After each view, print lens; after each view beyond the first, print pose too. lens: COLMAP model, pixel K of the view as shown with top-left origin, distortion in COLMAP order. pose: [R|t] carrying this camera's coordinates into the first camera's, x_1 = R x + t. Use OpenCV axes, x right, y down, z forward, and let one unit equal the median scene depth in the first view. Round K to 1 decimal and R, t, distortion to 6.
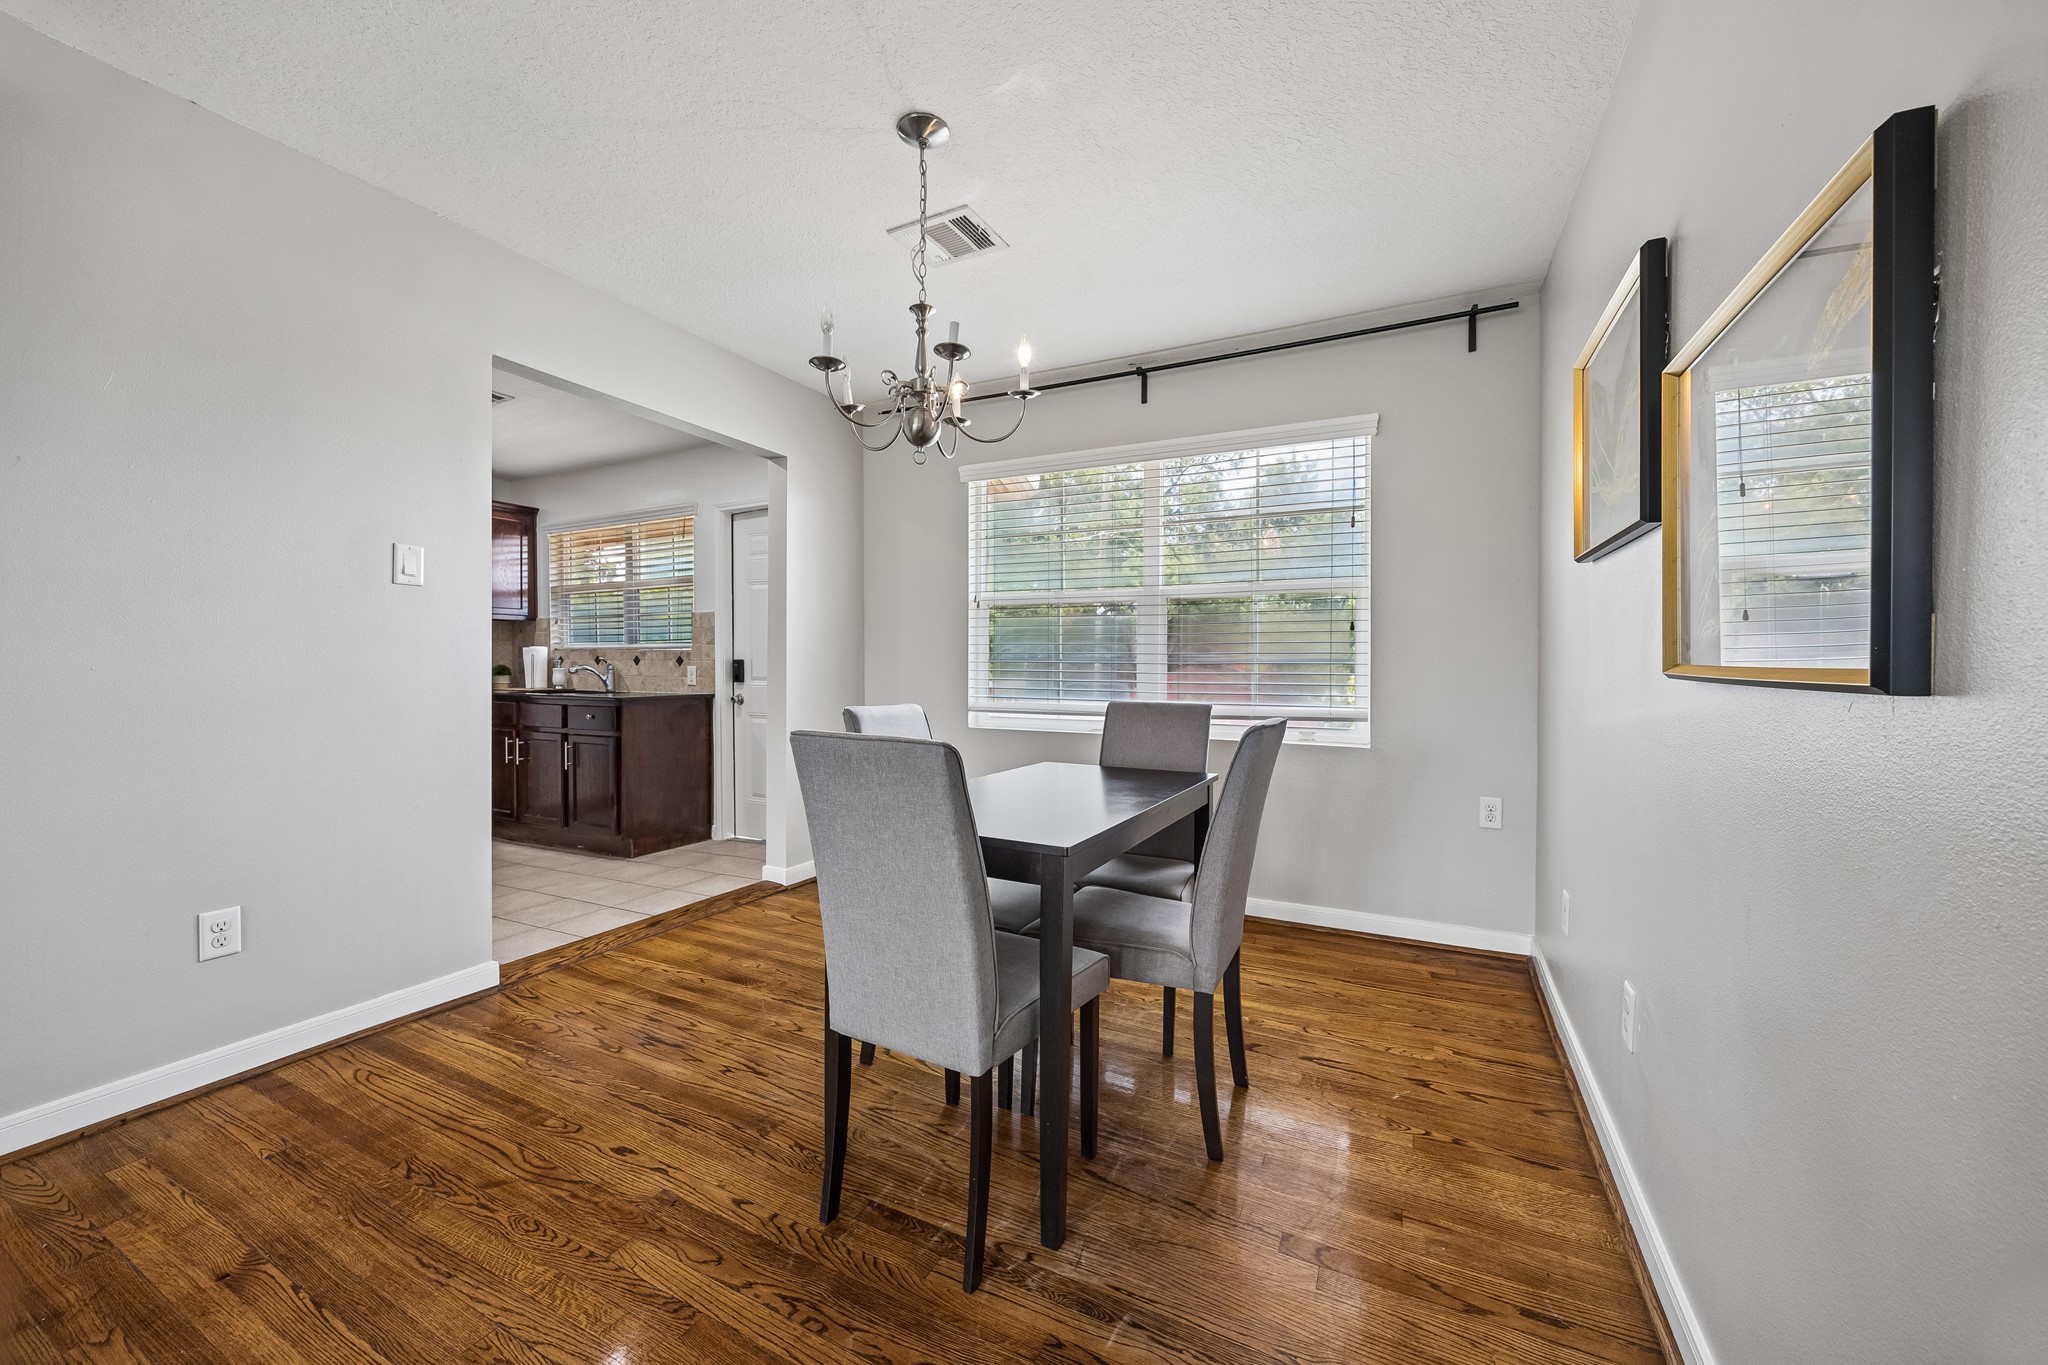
lens RADIAL K [[766.9, 0, 1033.0], [0, 766.9, 677.9], [0, 0, 1]] dist [-0.002053, -0.000110]
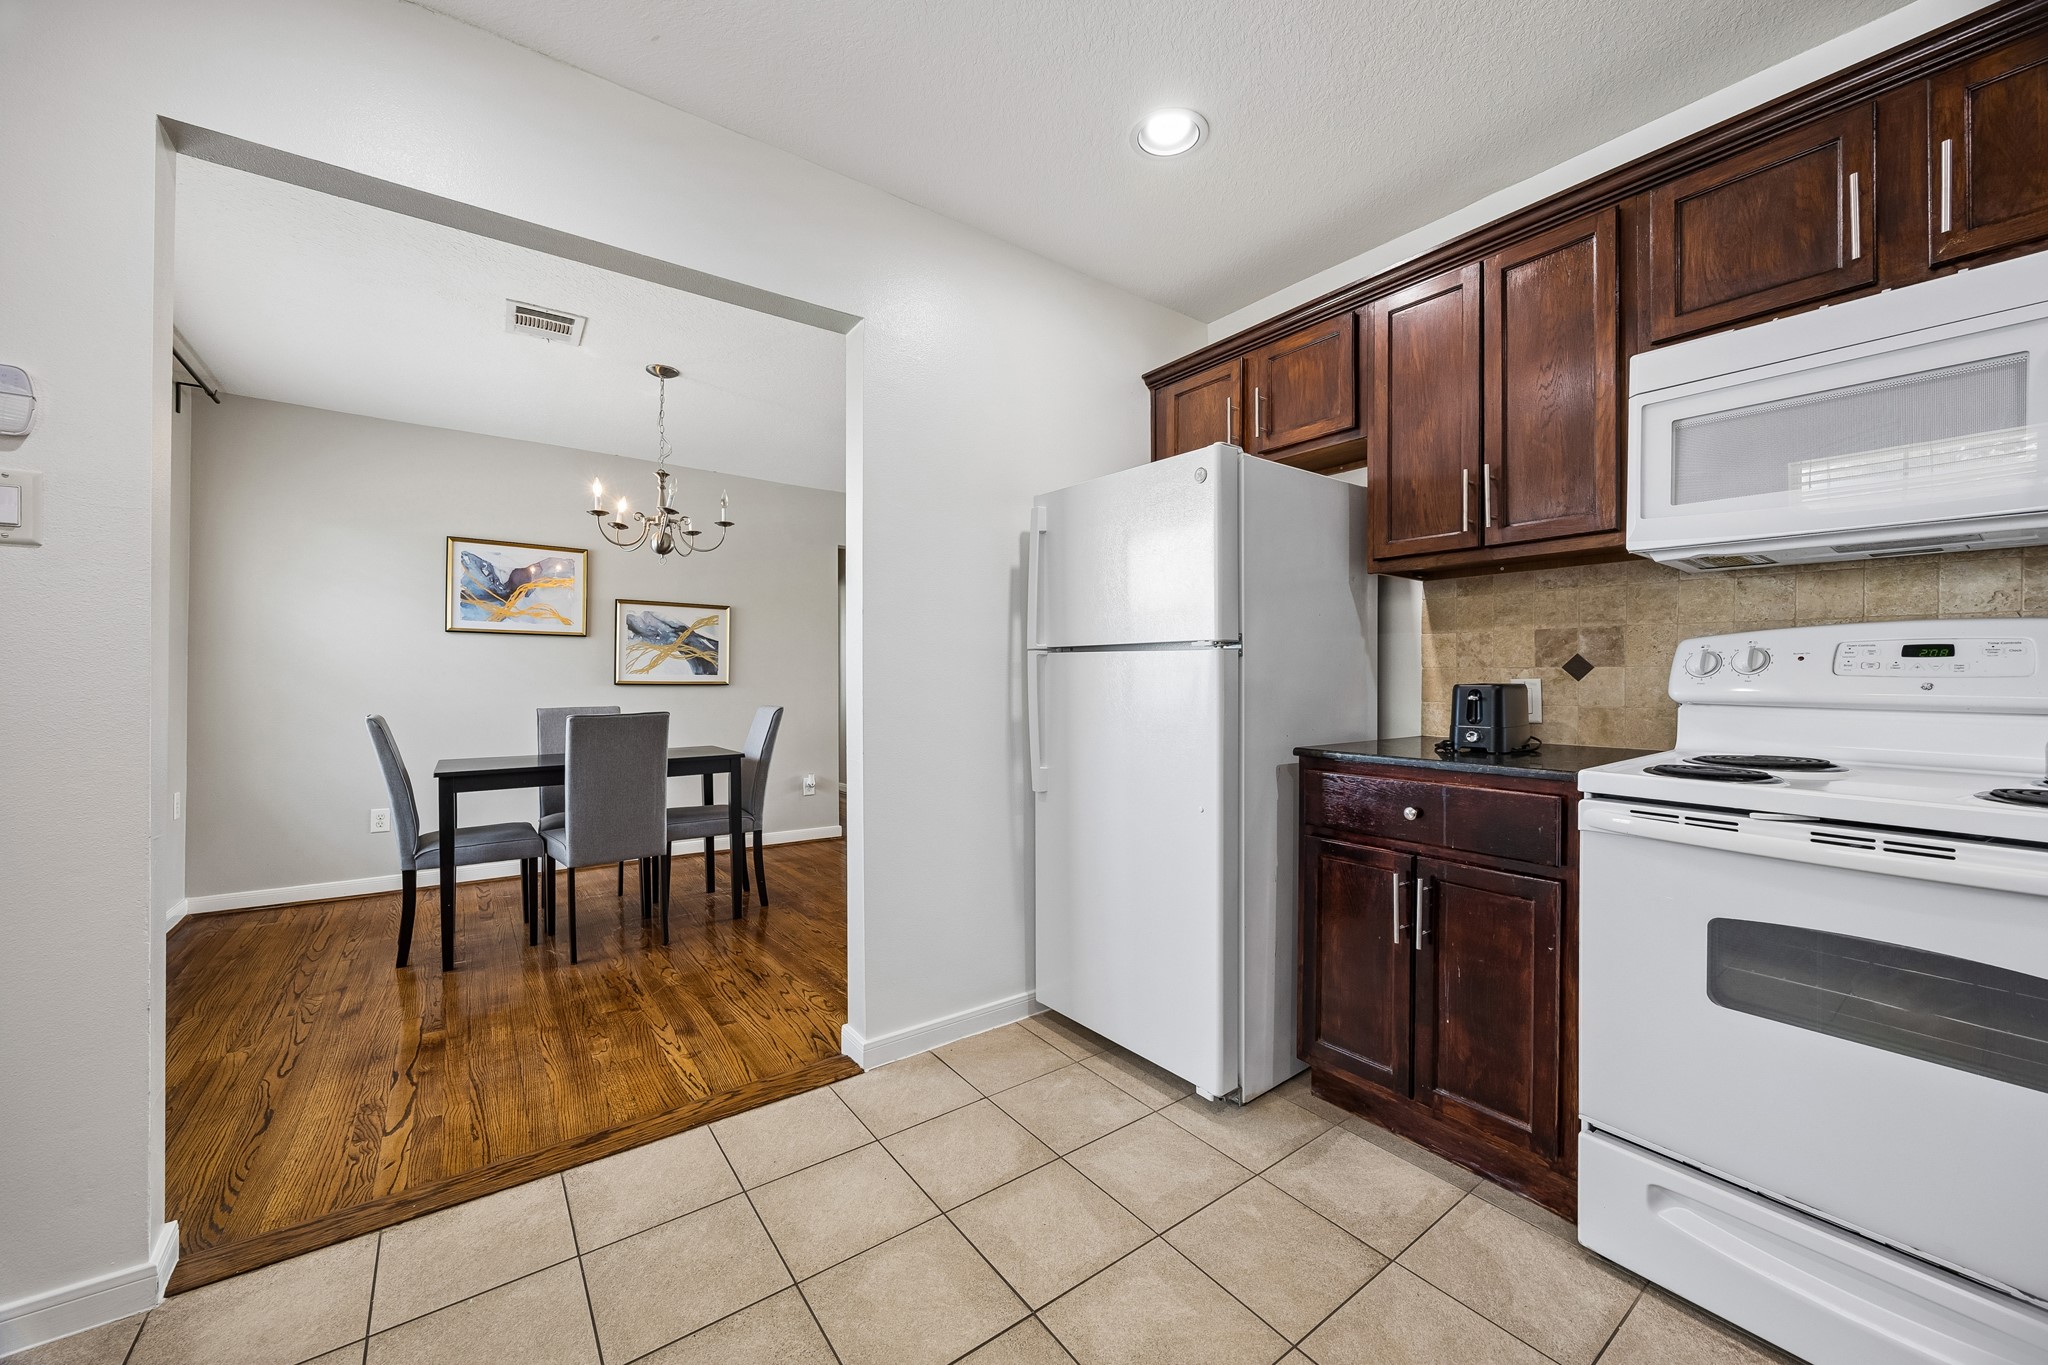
lens RADIAL K [[766.9, 0, 1033.0], [0, 766.9, 677.9], [0, 0, 1]] dist [-0.002053, -0.000110]
pose [[-0.892989, -0.002929, 0.450070, -0.684158], [0.005107, 0.999849, 0.016639, -0.020329], [-0.450050, 0.017157, -0.892838, 0.891958]]
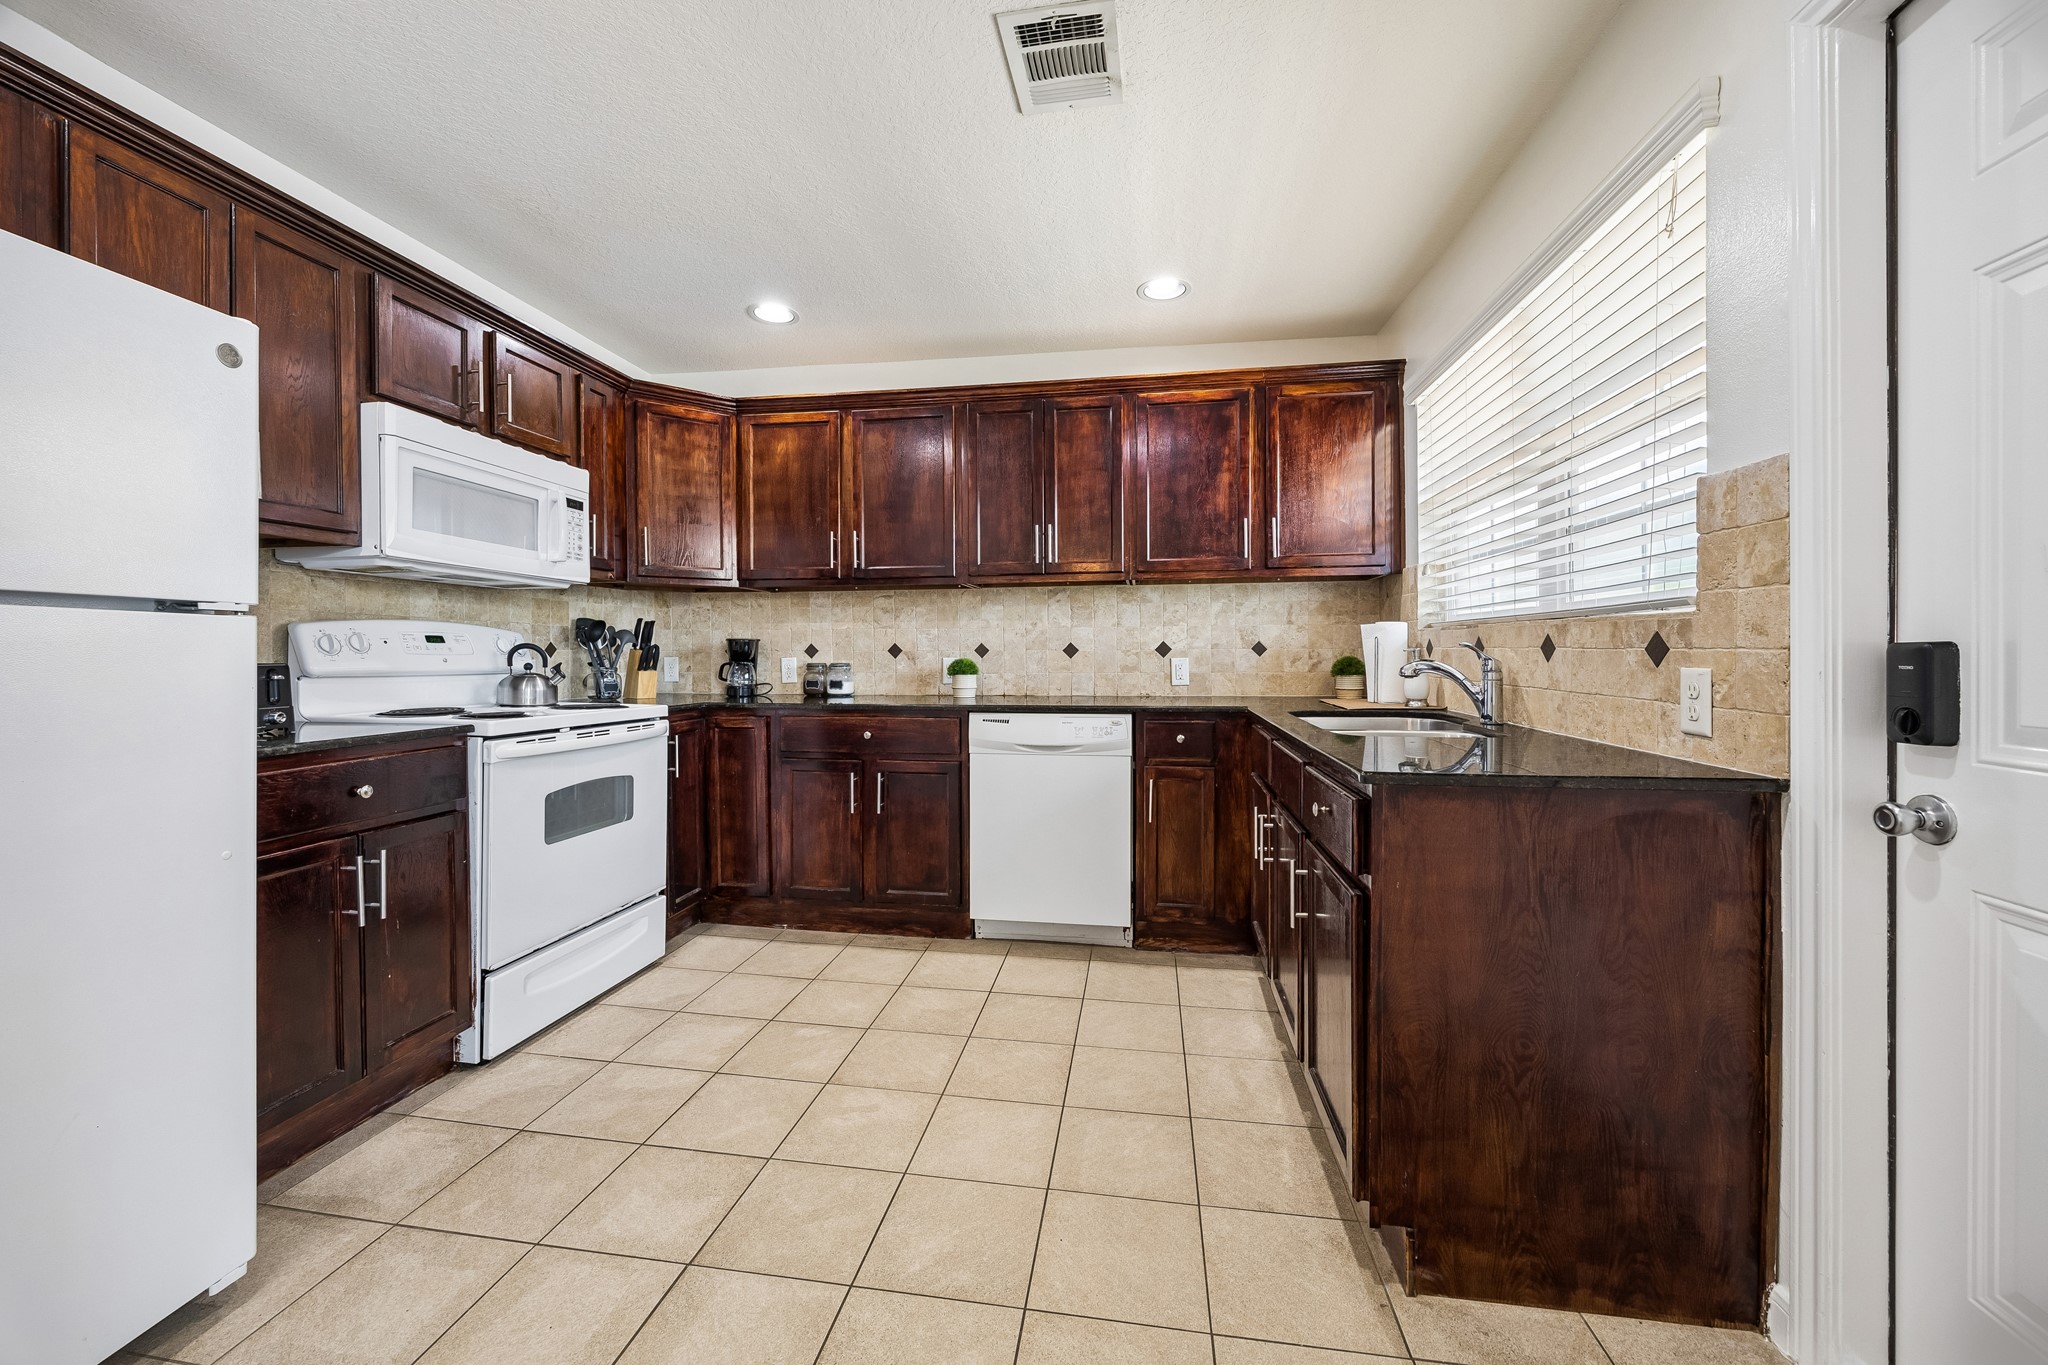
lens RADIAL K [[748.1, 0, 1026.0], [0, 748.1, 653.7], [0, 0, 1]] dist [-0.019091, -0.000134]
pose [[0.295462, -0.000109, -0.955355, -0.258703], [-0.010959, 0.999934, -0.003503, -0.016963], [0.955292, 0.011505, 0.295441, 0.685879]]
